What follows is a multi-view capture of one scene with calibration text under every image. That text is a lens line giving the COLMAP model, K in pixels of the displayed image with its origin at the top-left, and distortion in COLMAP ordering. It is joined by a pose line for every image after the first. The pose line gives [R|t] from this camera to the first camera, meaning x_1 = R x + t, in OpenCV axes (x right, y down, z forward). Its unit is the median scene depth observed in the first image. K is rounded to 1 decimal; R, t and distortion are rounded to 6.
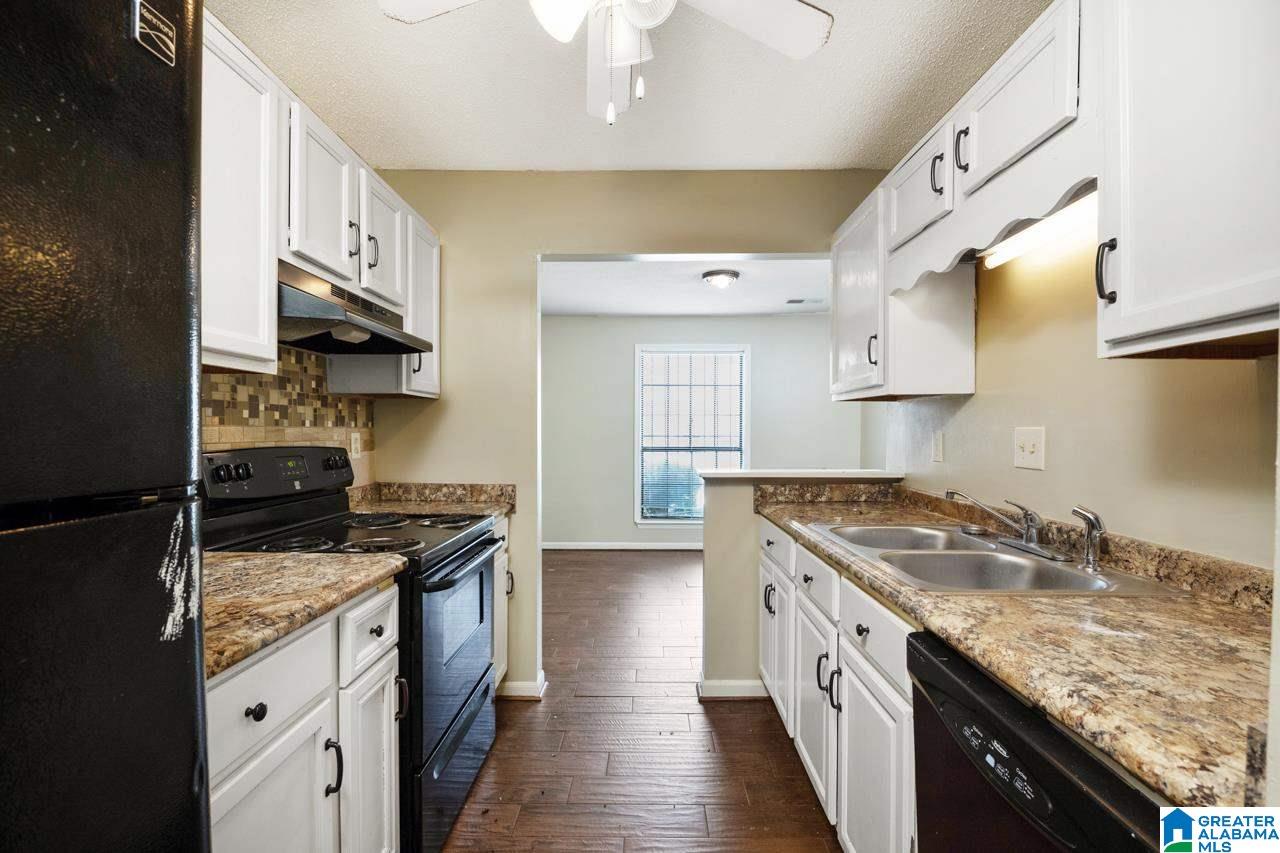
lens RADIAL K [[577.7, 0, 640.0], [0, 577.7, 433.5], [0, 0, 1]] dist [-0.001109, 0.000152]
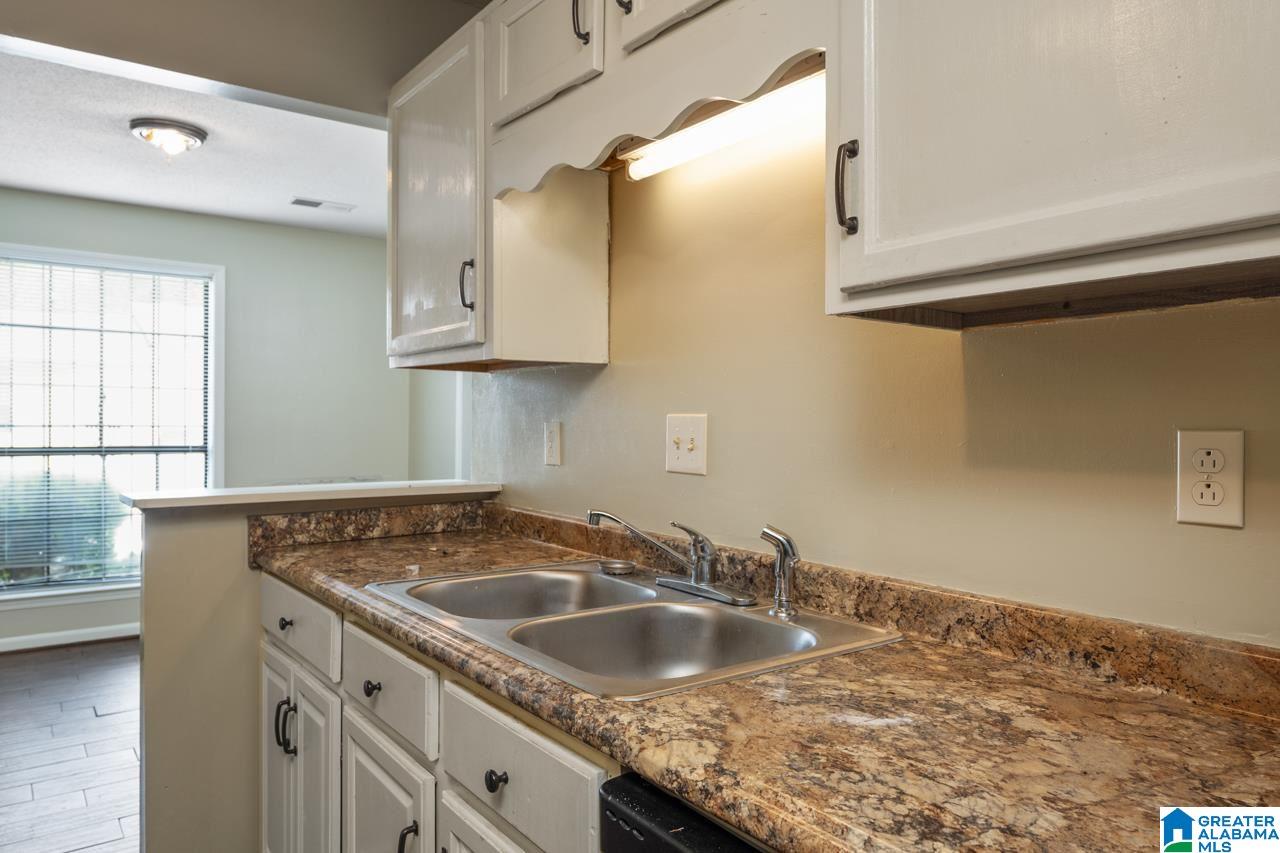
lens RADIAL K [[857.1, 0, 648.5], [0, 857.1, 429.4], [0, 0, 1]] dist [-0.003965, 0.003293]
pose [[0.788296, -0.000381, 0.615297, -0.000743], [-0.004723, 0.999967, 0.006670, 0.001184], [-0.615279, -0.008164, 0.788267, 0.261159]]
